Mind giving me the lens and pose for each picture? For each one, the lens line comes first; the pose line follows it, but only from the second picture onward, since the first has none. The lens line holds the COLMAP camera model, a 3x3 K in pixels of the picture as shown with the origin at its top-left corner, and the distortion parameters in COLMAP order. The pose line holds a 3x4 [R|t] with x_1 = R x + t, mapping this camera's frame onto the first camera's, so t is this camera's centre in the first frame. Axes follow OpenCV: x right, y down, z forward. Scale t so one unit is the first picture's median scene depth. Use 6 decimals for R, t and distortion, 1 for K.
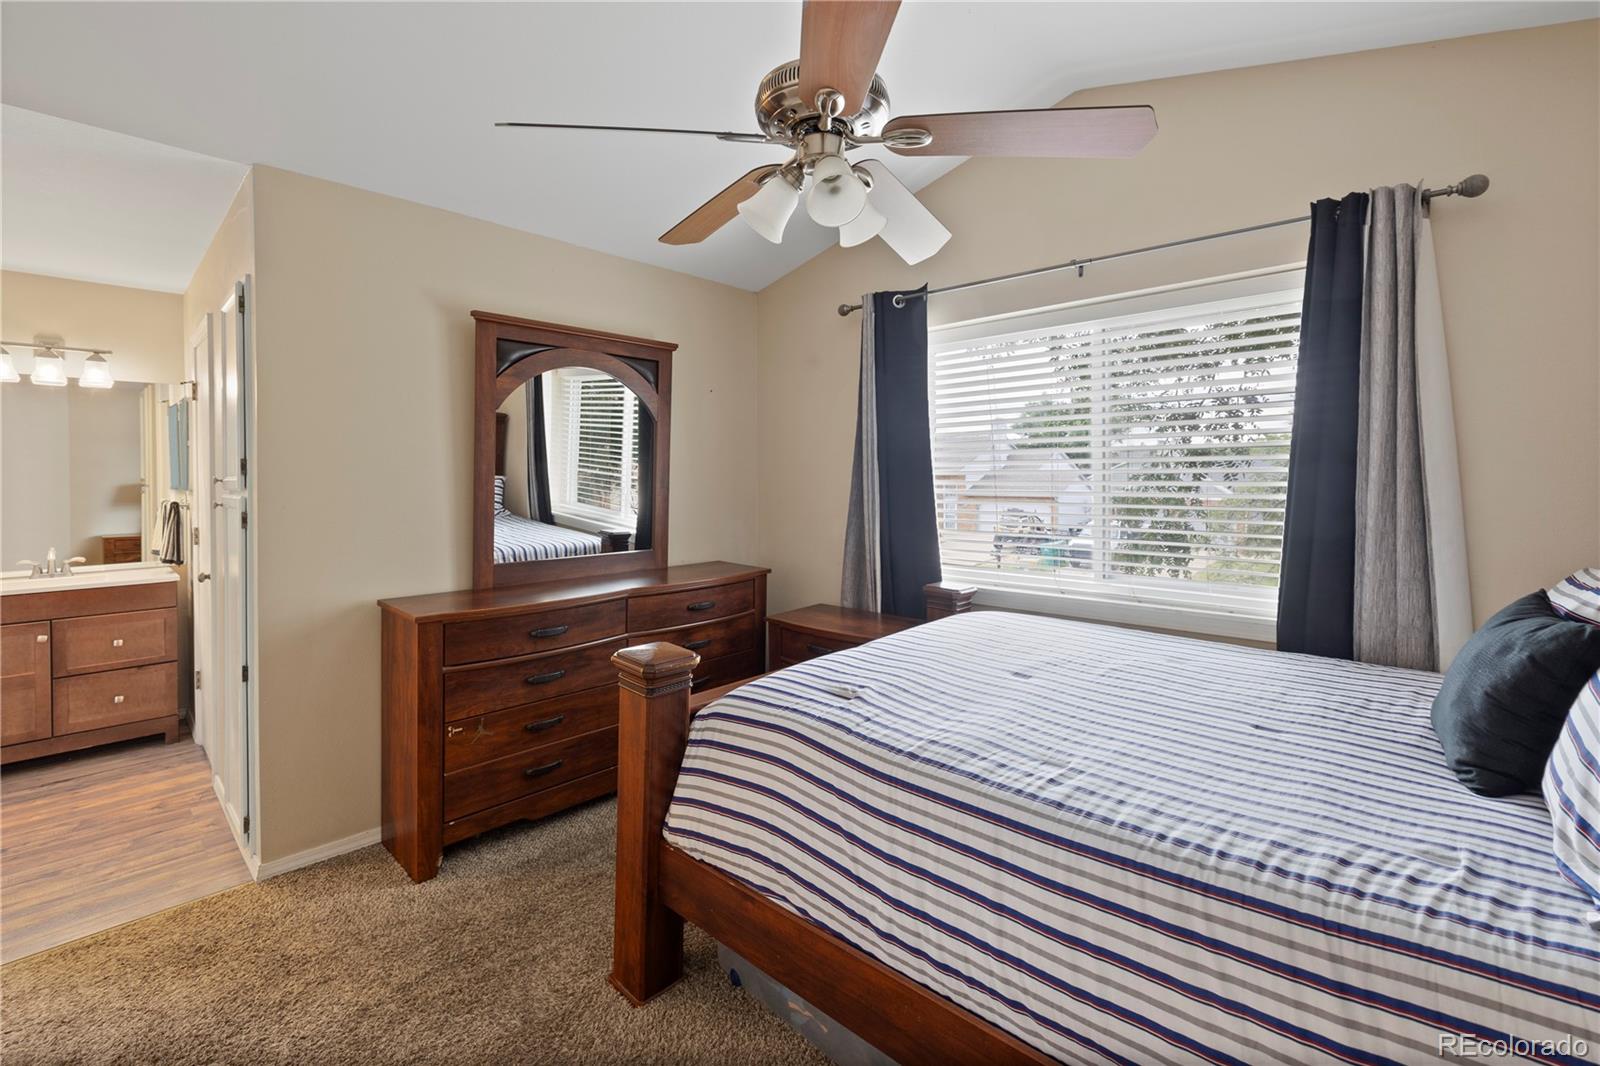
lens RADIAL K [[681.3, 0, 799.9], [0, 681.3, 510.6], [0, 0, 1]] dist [-0.003148, -0.000206]
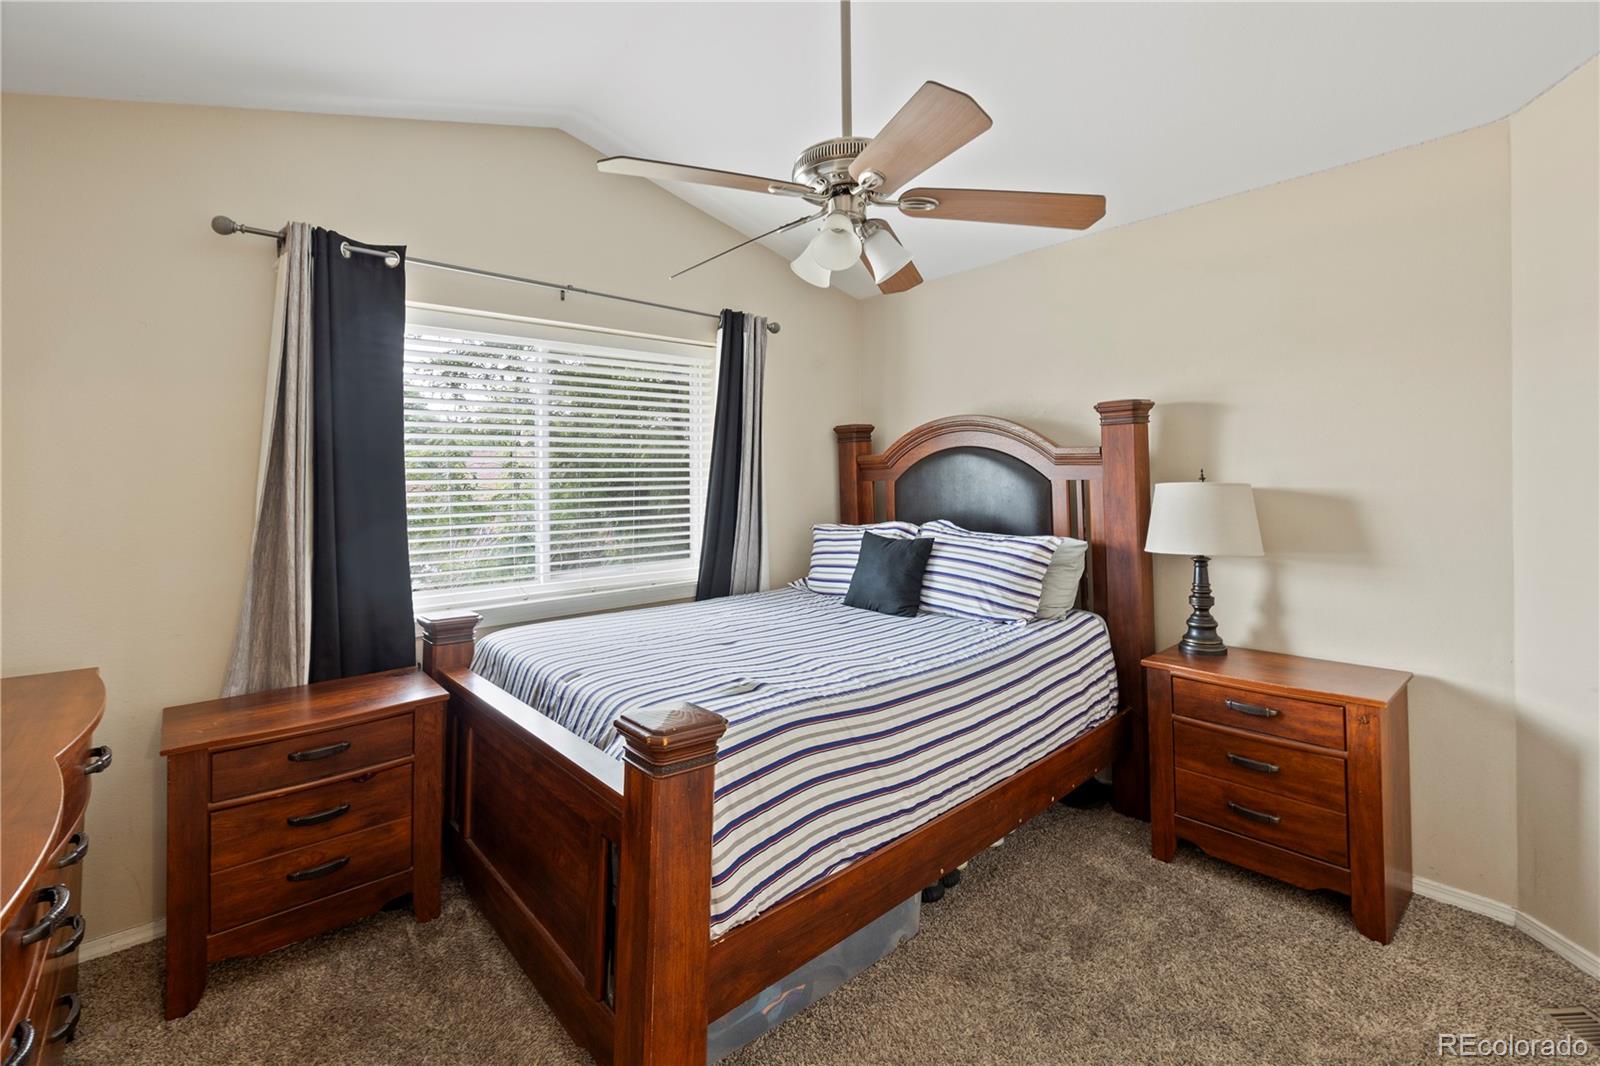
lens RADIAL K [[681.3, 0, 799.9], [0, 681.3, 510.6], [0, 0, 1]] dist [-0.003148, -0.000206]
pose [[0.121329, -0.042250, 0.991713, -0.832957], [0.062932, 0.997411, 0.034794, -0.031639], [-0.990615, 0.058189, 0.123674, 0.675328]]
